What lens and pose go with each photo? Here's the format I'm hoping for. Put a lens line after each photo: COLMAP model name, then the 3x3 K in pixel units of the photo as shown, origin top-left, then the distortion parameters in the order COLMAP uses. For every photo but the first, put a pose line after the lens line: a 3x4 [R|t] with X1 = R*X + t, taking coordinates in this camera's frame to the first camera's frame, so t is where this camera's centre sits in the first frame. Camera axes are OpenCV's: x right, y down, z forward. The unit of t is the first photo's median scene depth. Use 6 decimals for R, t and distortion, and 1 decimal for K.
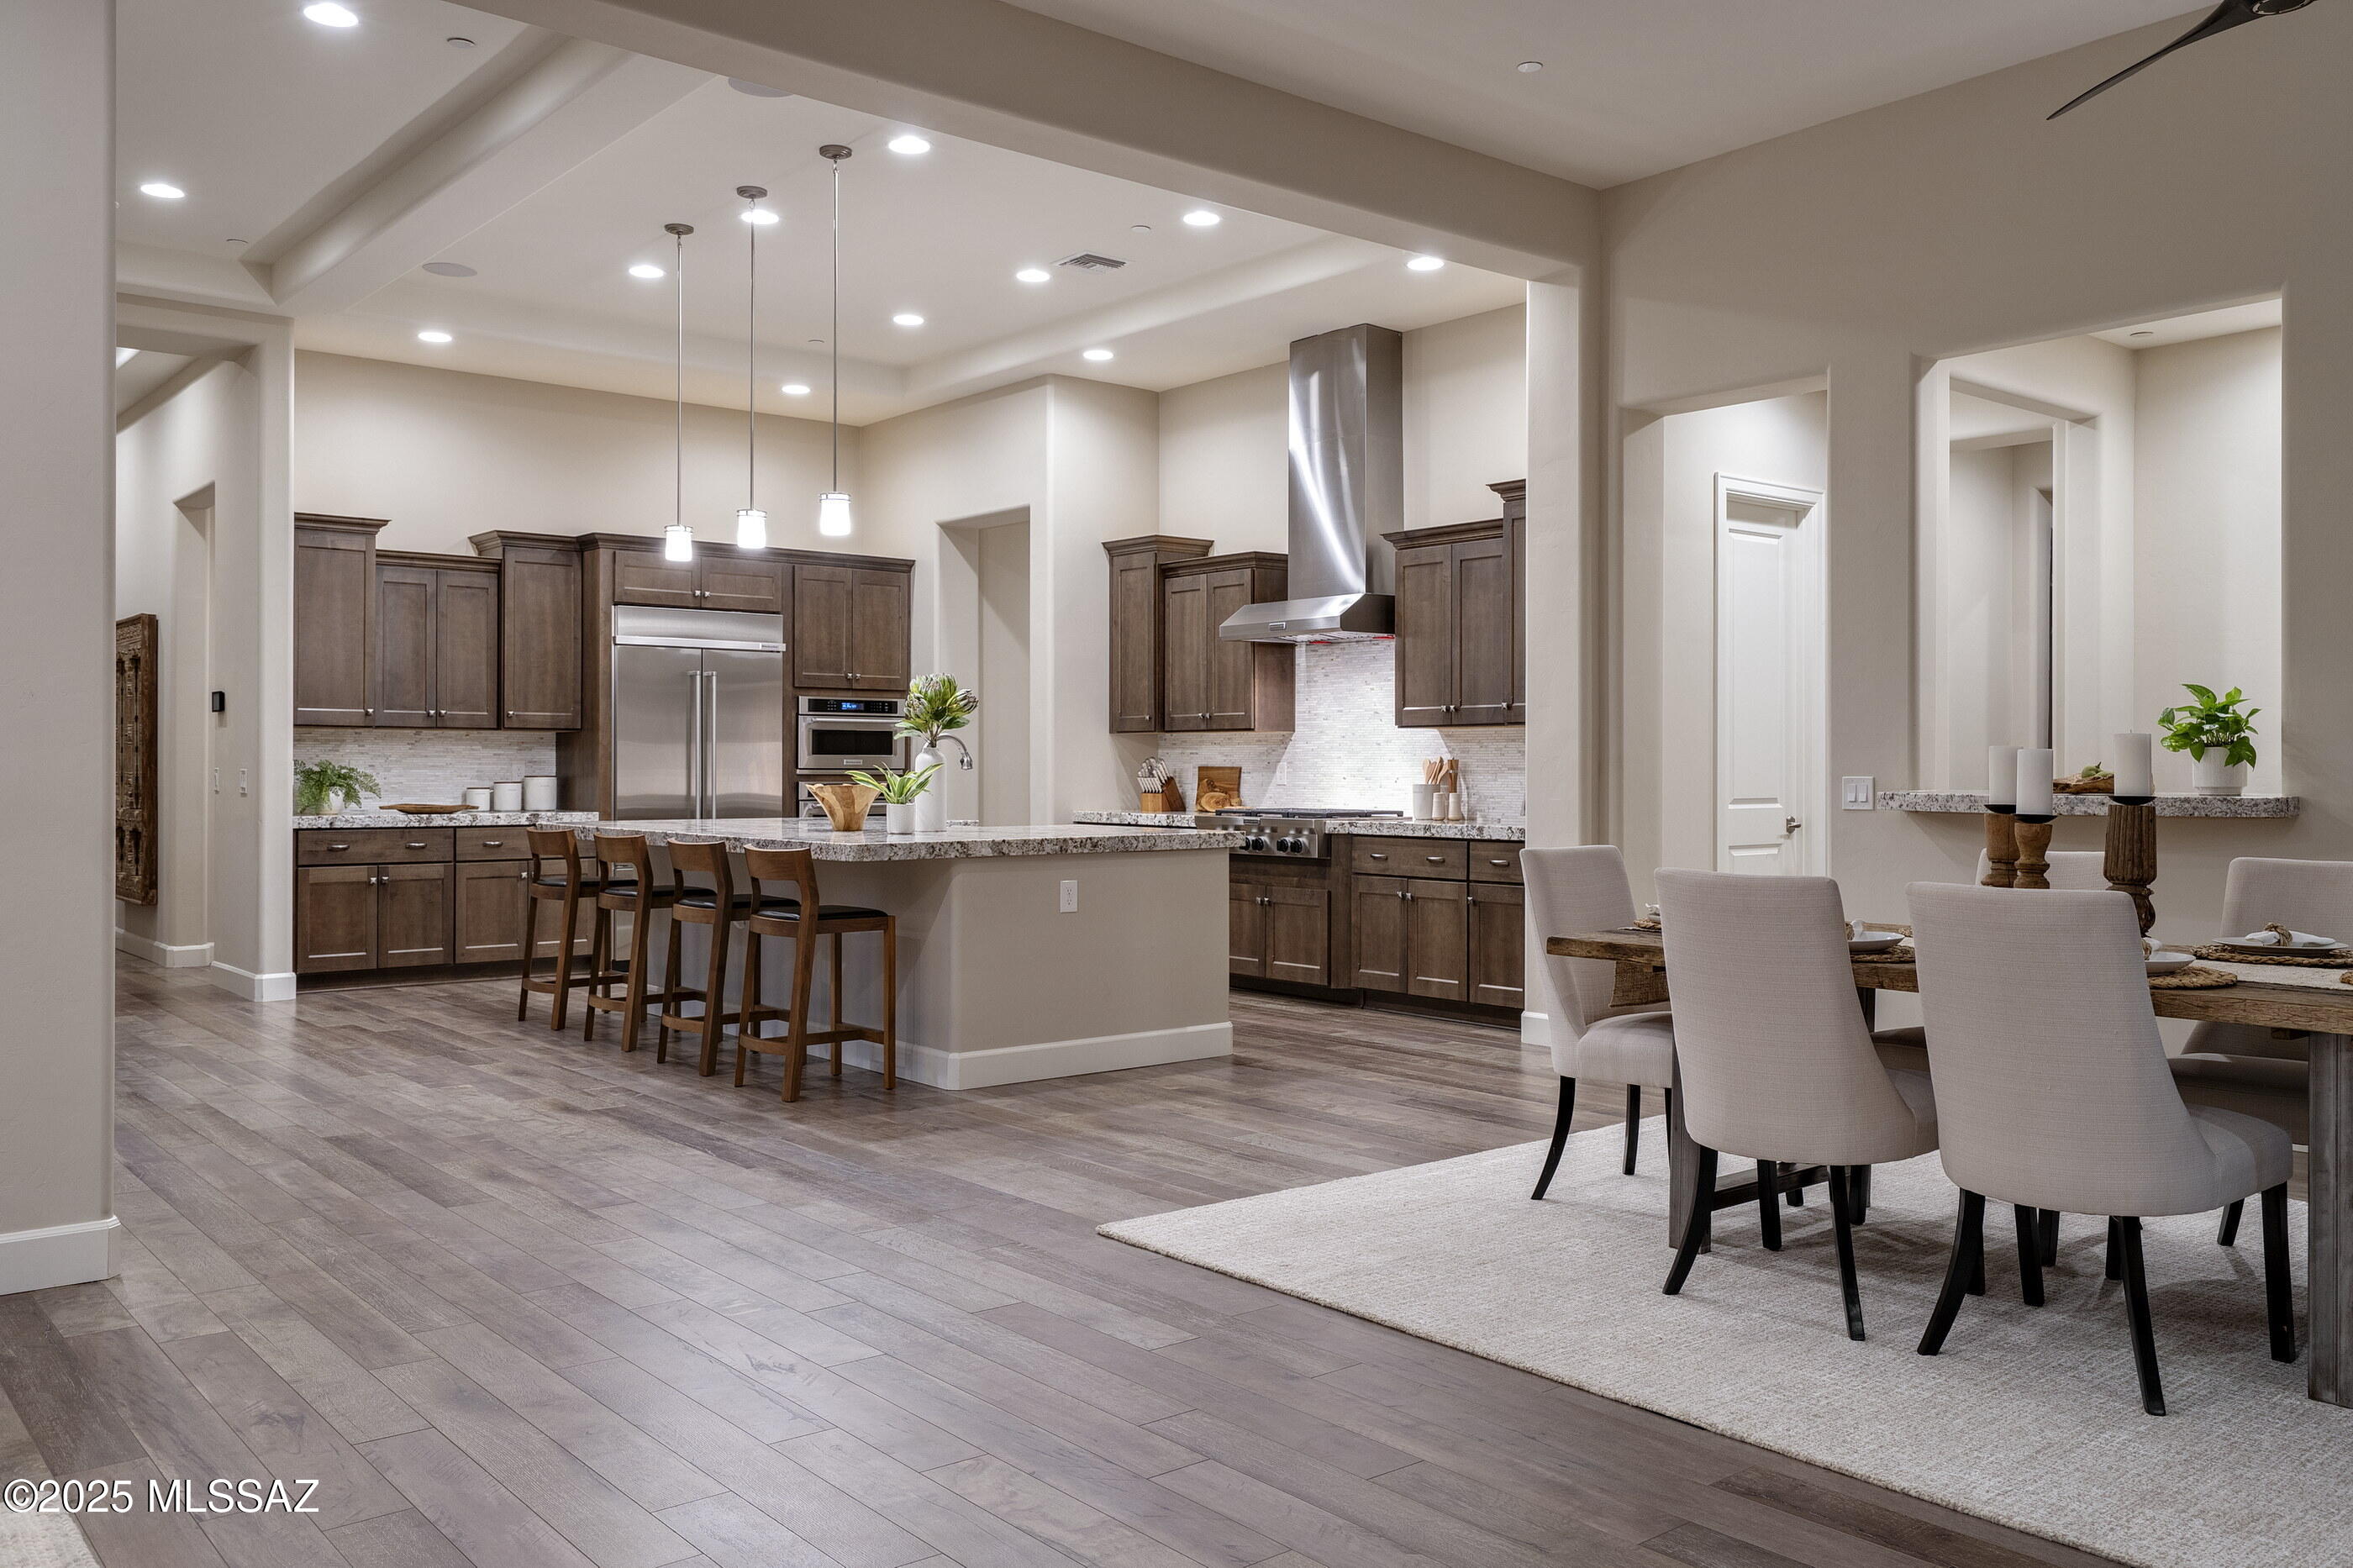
lens RADIAL K [[1858.4, 0, 1176.5], [0, 1858.4, 784.0], [0, 0, 1]] dist [-0.002726, -0.000626]
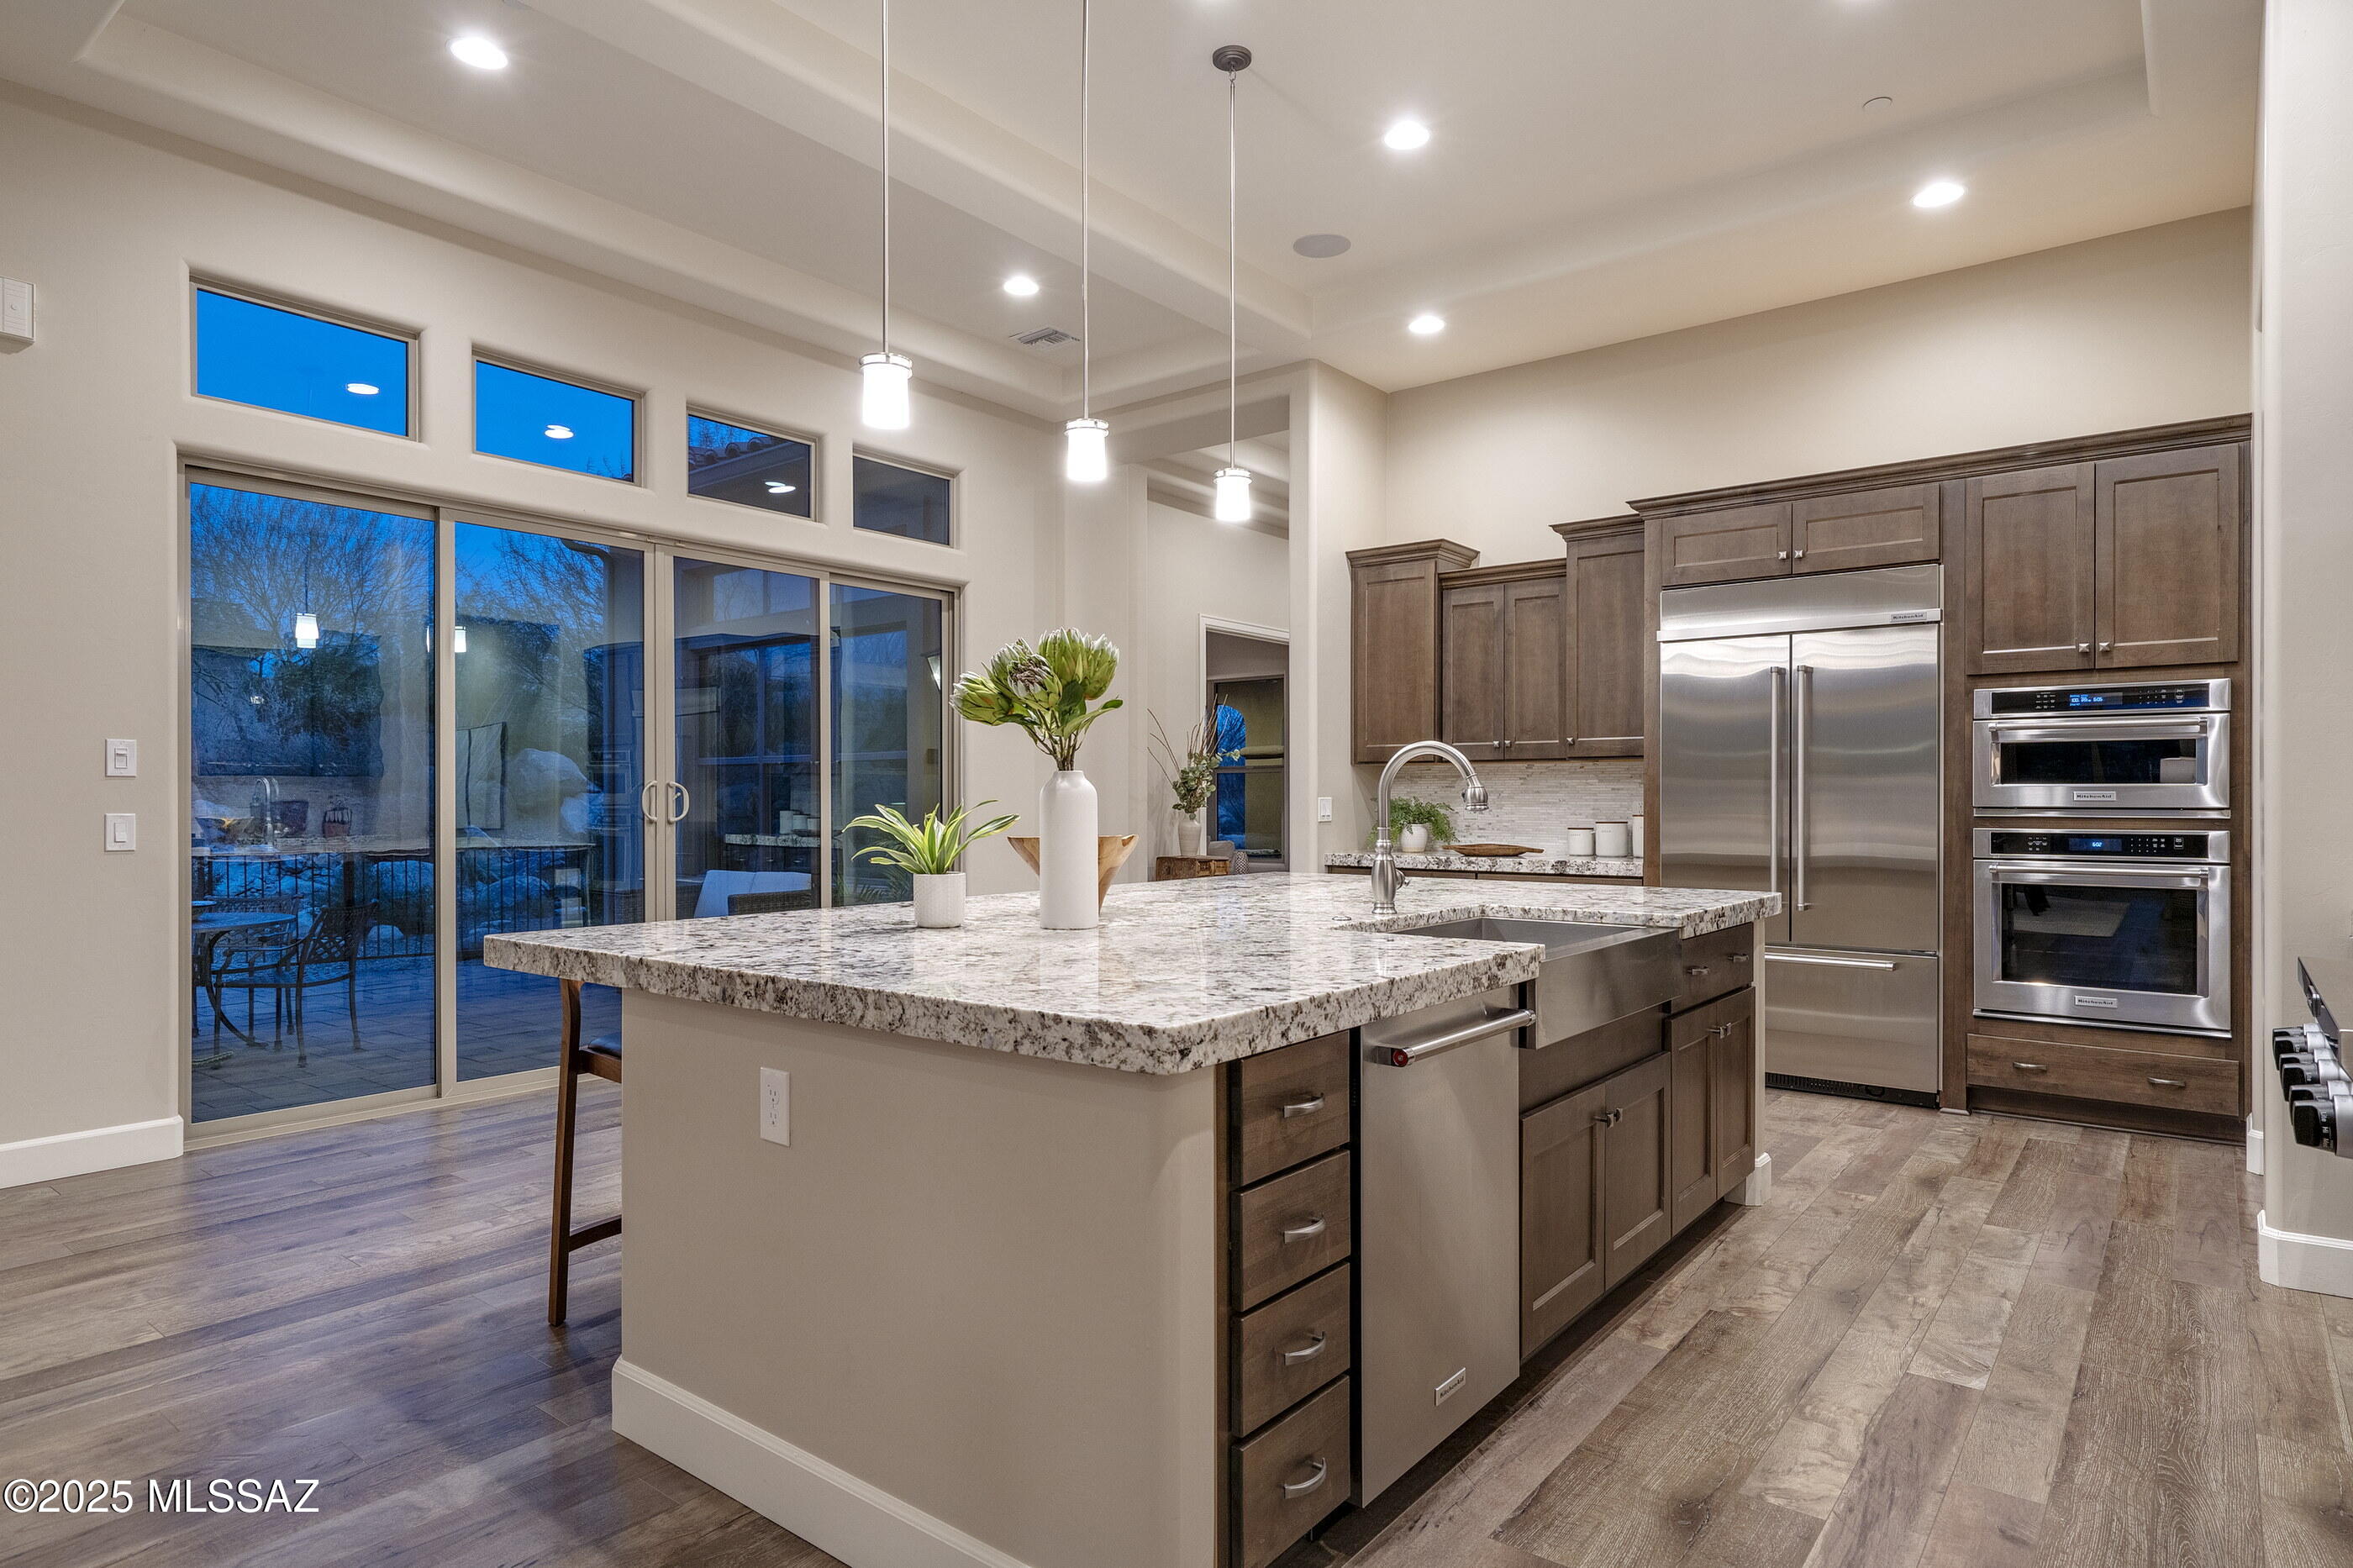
lens RADIAL K [[1297.3, 0, 1177.9], [0, 1297.3, 803.9], [0, 0, 1]] dist [0.002281, 0.000327]
pose [[0.214586, 0.001162, -0.976704, 0.174988], [-0.007690, 0.999970, -0.000500, -0.007376], [0.976675, 0.007618, 0.214589, 0.694429]]
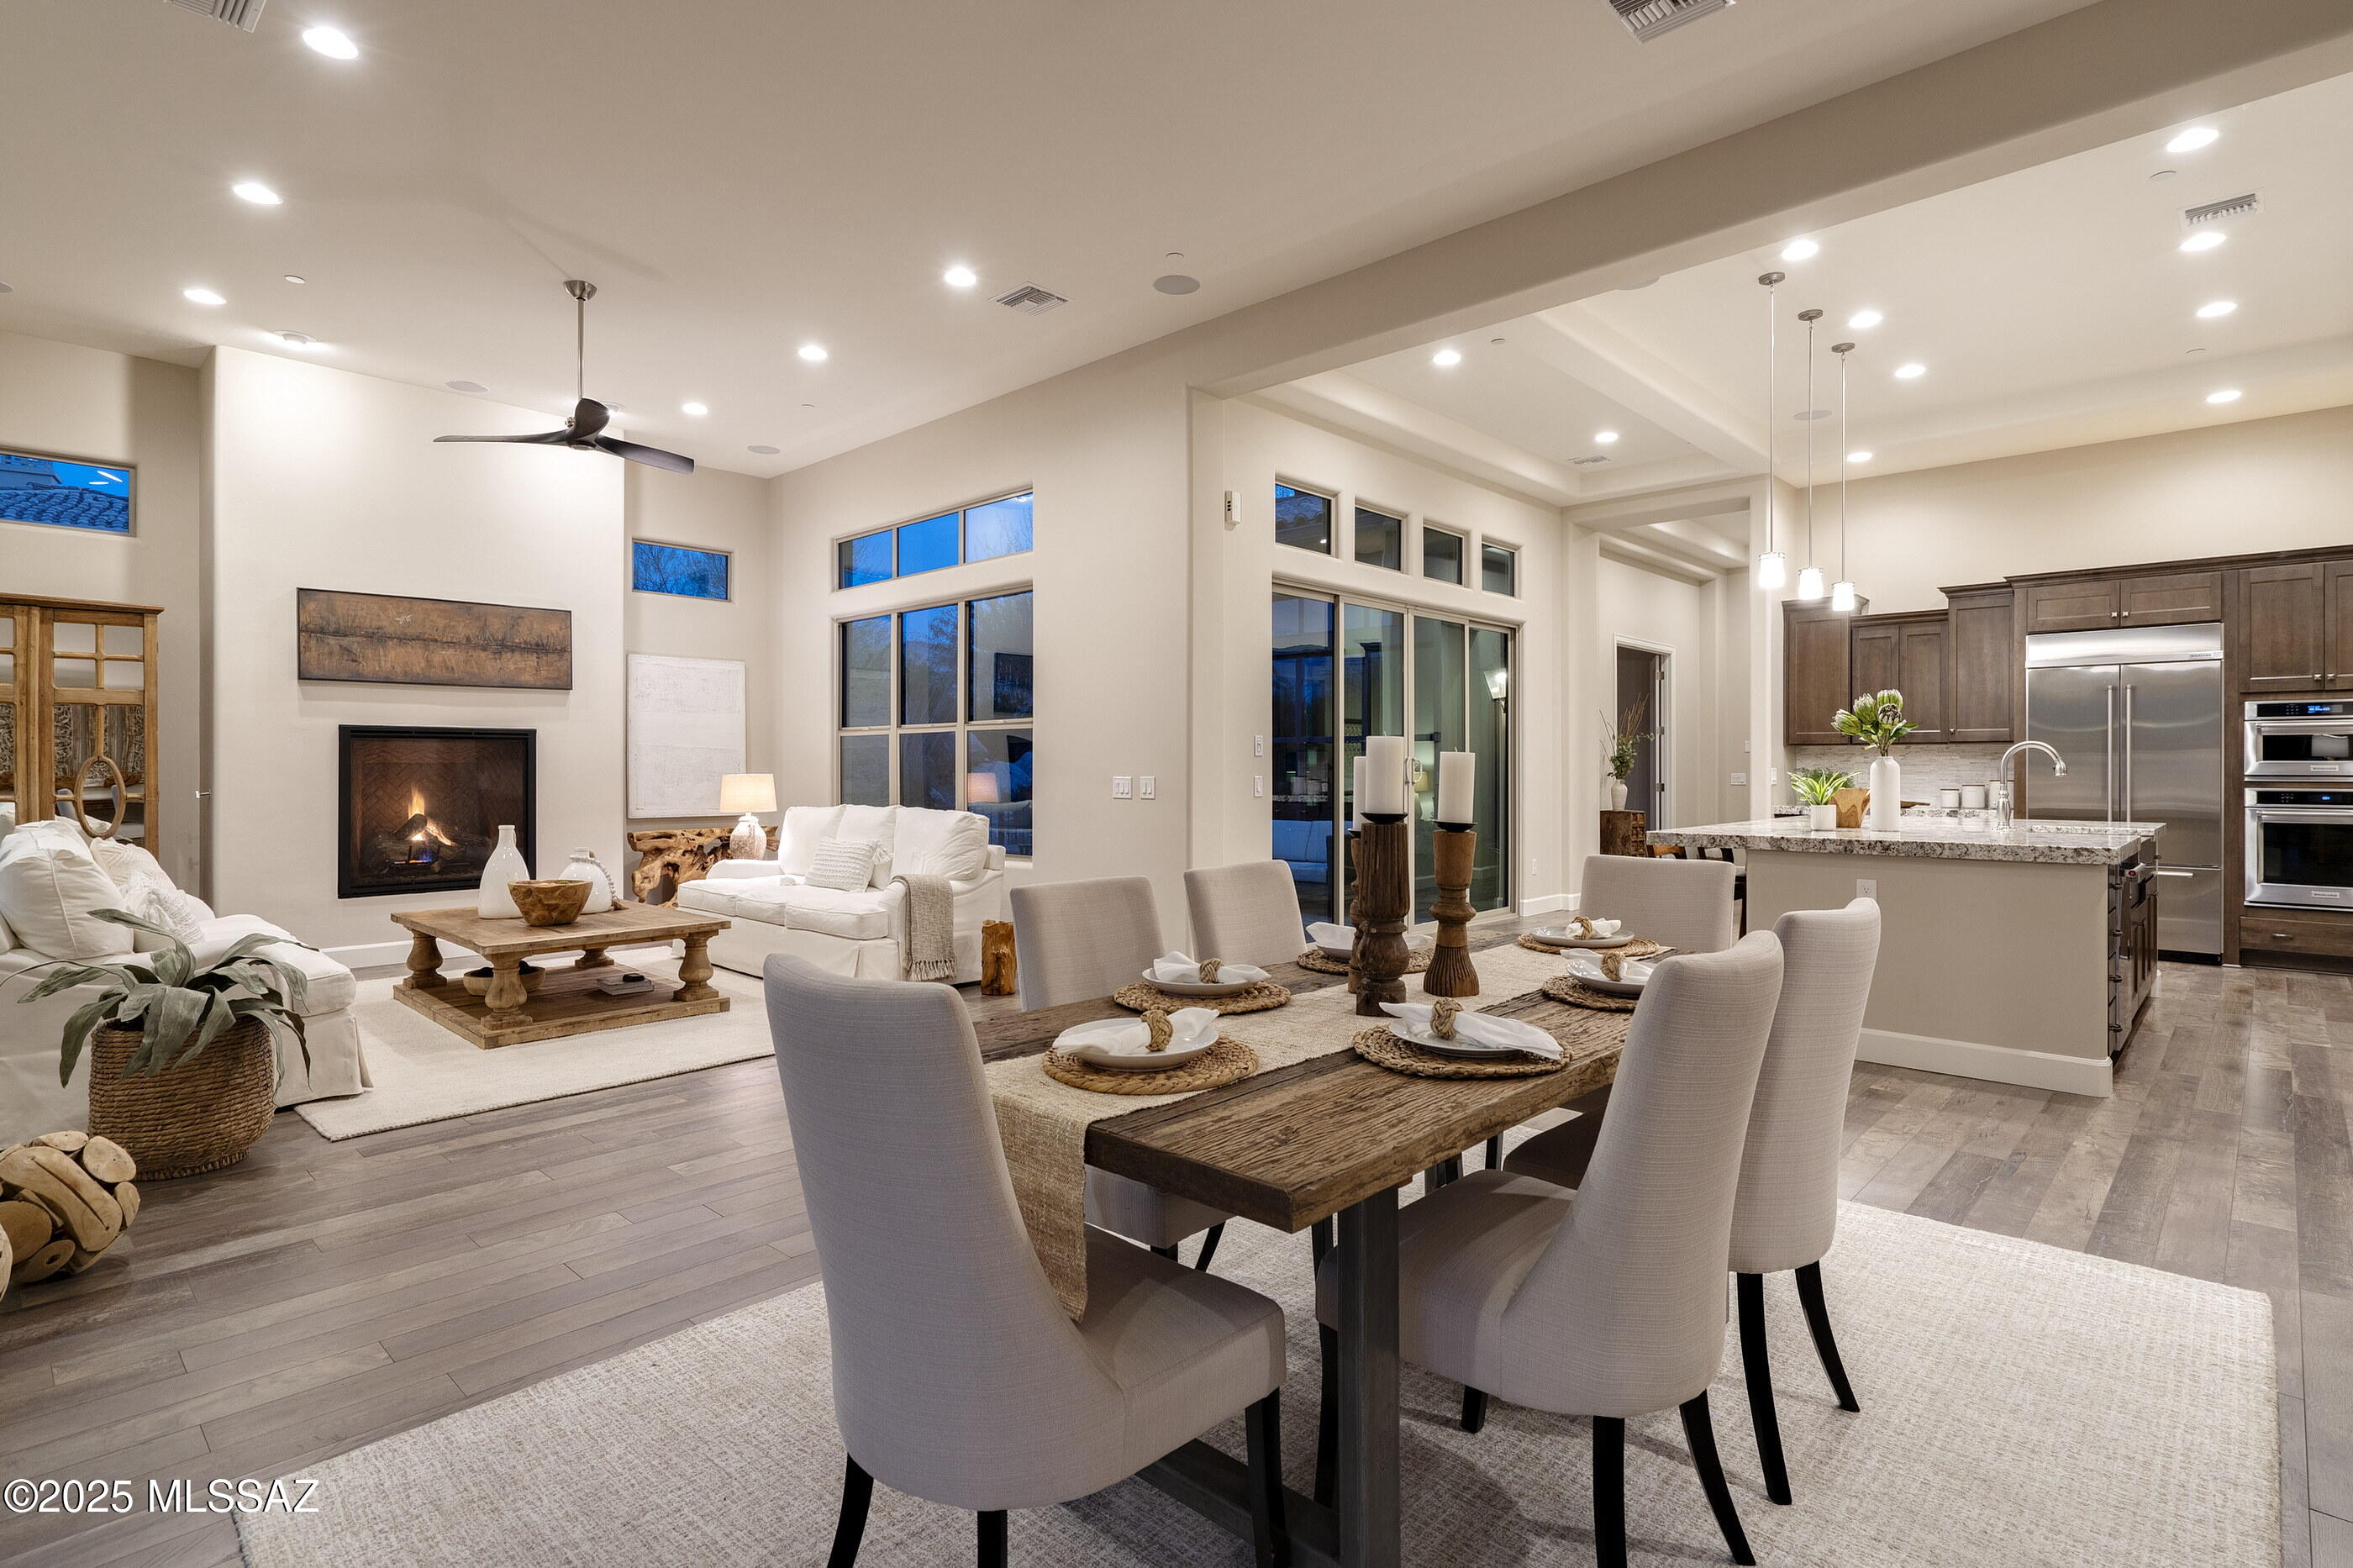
lens RADIAL K [[1353.8, 0, 1175.9], [0, 1353.8, 768.8], [0, 0, 1]] dist [0.000056, 0.000740]
pose [[0.195624, -0.003032, -0.980674, 0.422398], [-0.011002, 0.999926, -0.005286, -0.001474], [0.980617, 0.011824, 0.195576, 0.321753]]
